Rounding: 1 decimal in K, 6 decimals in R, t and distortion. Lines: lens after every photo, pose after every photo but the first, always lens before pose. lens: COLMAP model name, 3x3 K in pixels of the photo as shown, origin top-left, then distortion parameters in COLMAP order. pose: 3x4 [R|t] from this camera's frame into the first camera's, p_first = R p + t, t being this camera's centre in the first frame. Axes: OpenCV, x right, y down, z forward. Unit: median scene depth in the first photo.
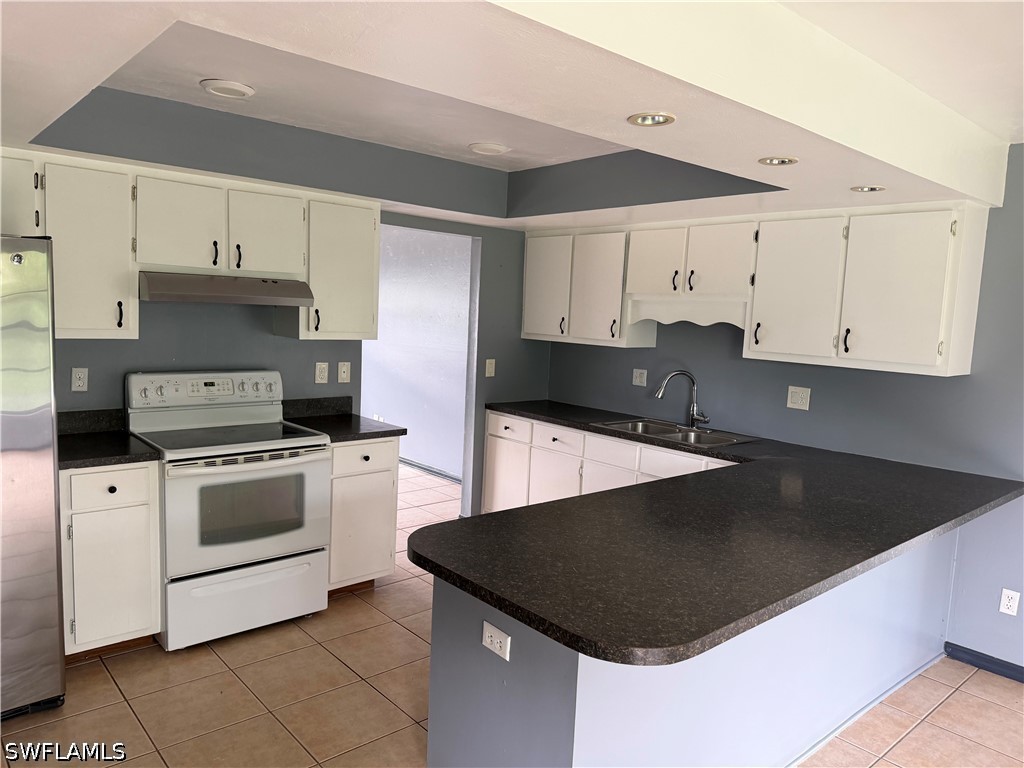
lens RADIAL K [[716.1, 0, 521.1], [0, 716.1, 386.8], [0, 0, 1]] dist [0.034597, -0.042712]
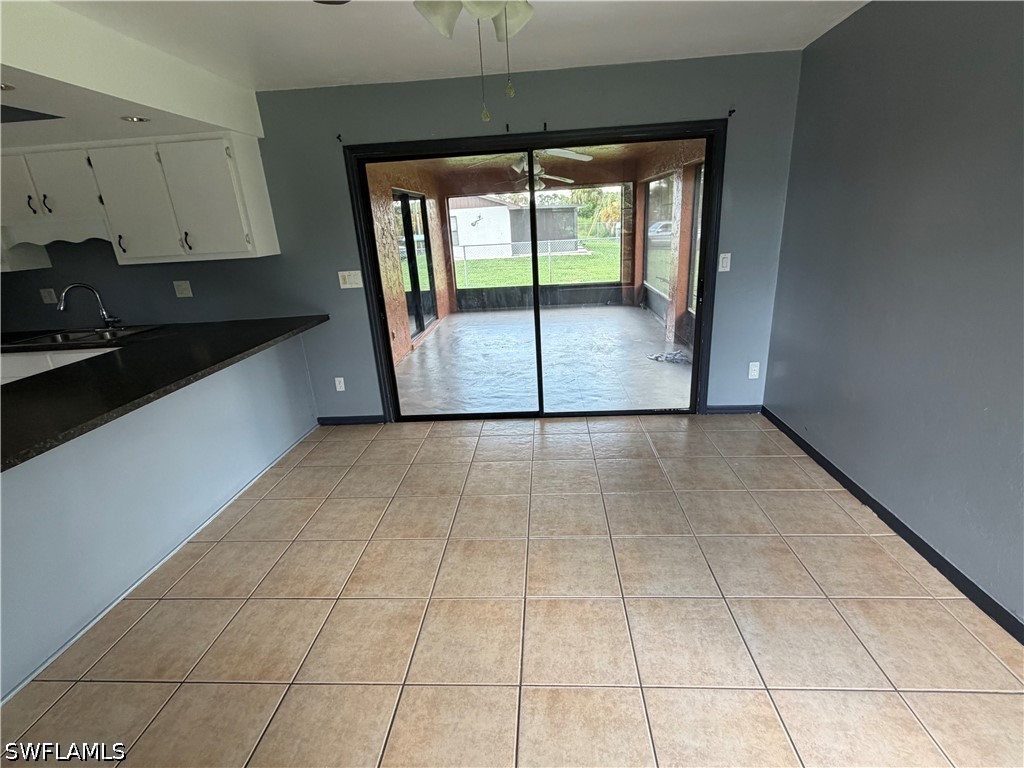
lens RADIAL K [[485.1, 0, 513.8], [0, 485.1, 385.0], [0, 0, 1]] dist [-0.000275, -0.000642]
pose [[0.702383, -0.306570, 0.642397, 0.205287], [0.165486, 0.948098, 0.271522, 0.048096], [-0.692296, -0.084404, 0.716661, -0.123540]]
